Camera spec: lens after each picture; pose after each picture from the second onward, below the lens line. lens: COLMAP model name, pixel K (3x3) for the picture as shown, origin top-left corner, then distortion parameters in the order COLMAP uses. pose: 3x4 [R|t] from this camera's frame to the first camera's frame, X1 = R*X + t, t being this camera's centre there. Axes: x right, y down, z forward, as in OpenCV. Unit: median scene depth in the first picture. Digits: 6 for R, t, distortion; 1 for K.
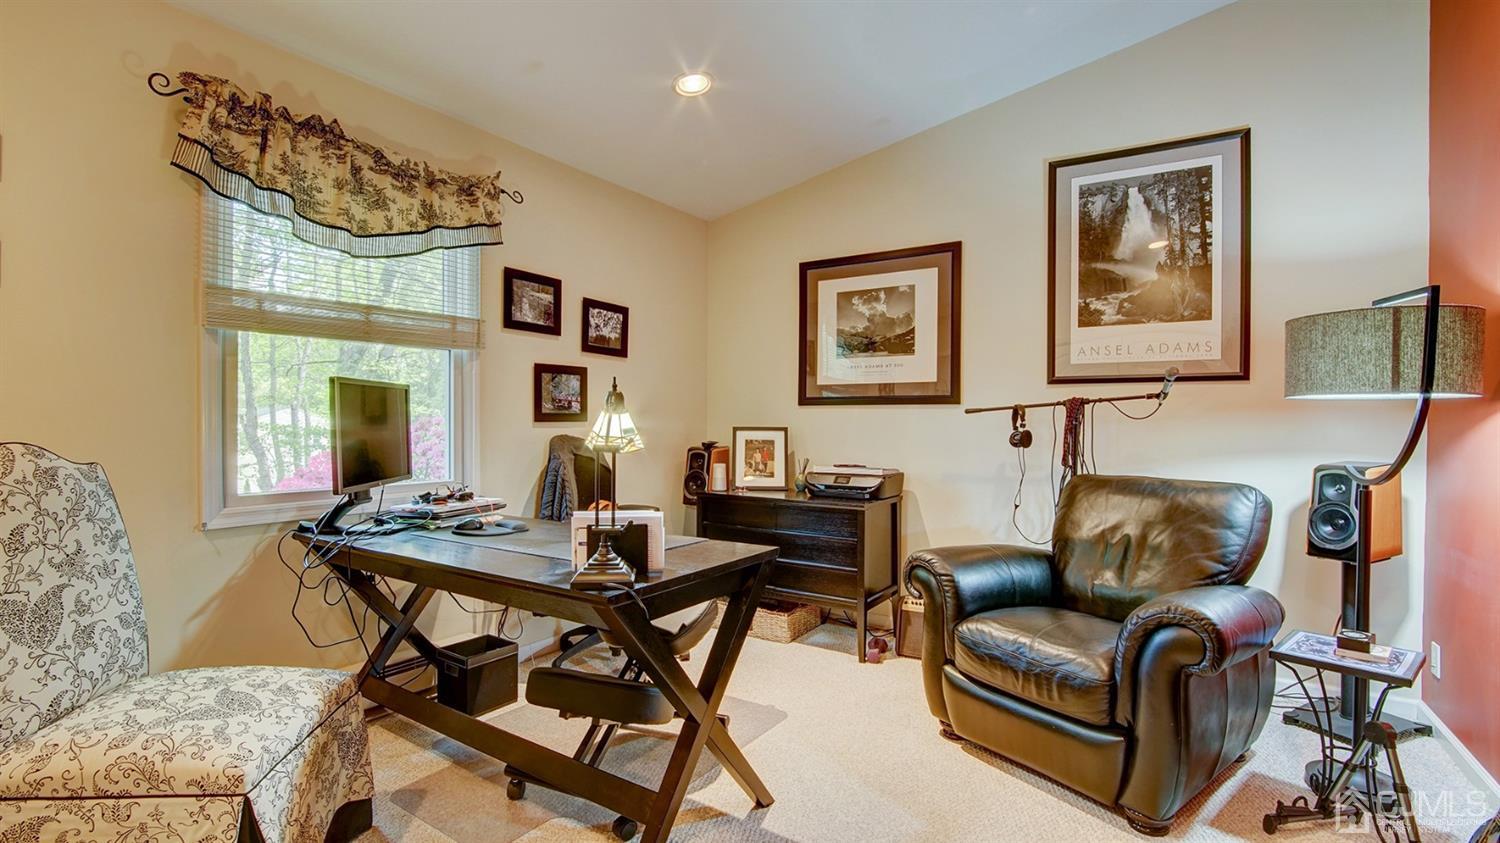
lens RADIAL K [[678.0, 0, 742.4], [0, 678.0, 424.2], [0, 0, 1]] dist [-0.030124, 0.007438]
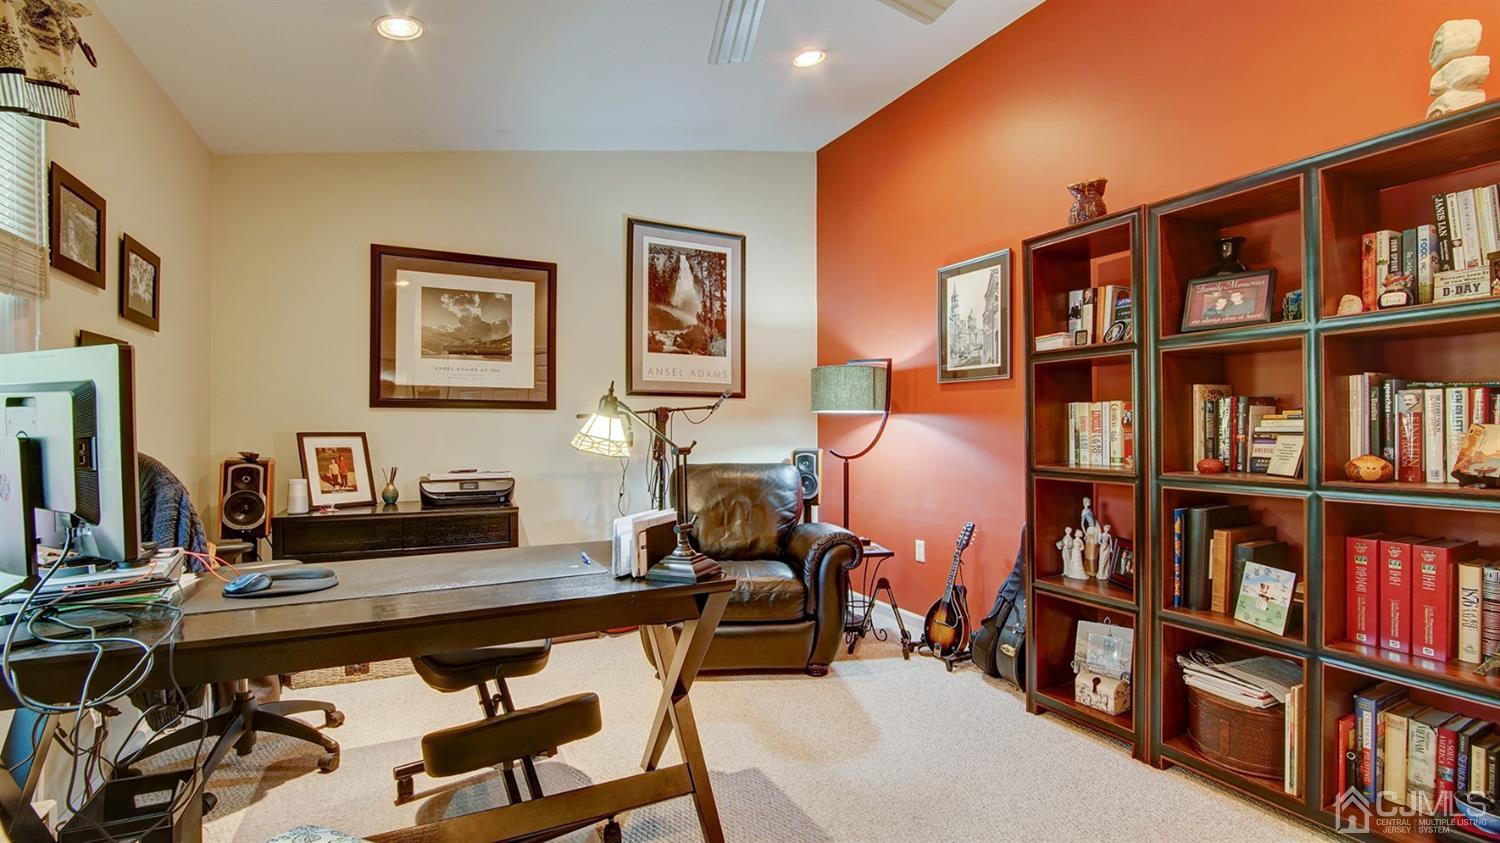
lens RADIAL K [[678.0, 0, 742.4], [0, 678.0, 424.2], [0, 0, 1]] dist [-0.030124, 0.007438]
pose [[0.498675, -0.000610, 0.866789, -0.532426], [0.004881, 0.999986, -0.002104, -0.001939], [-0.866776, 0.005280, 0.498670, 0.192103]]
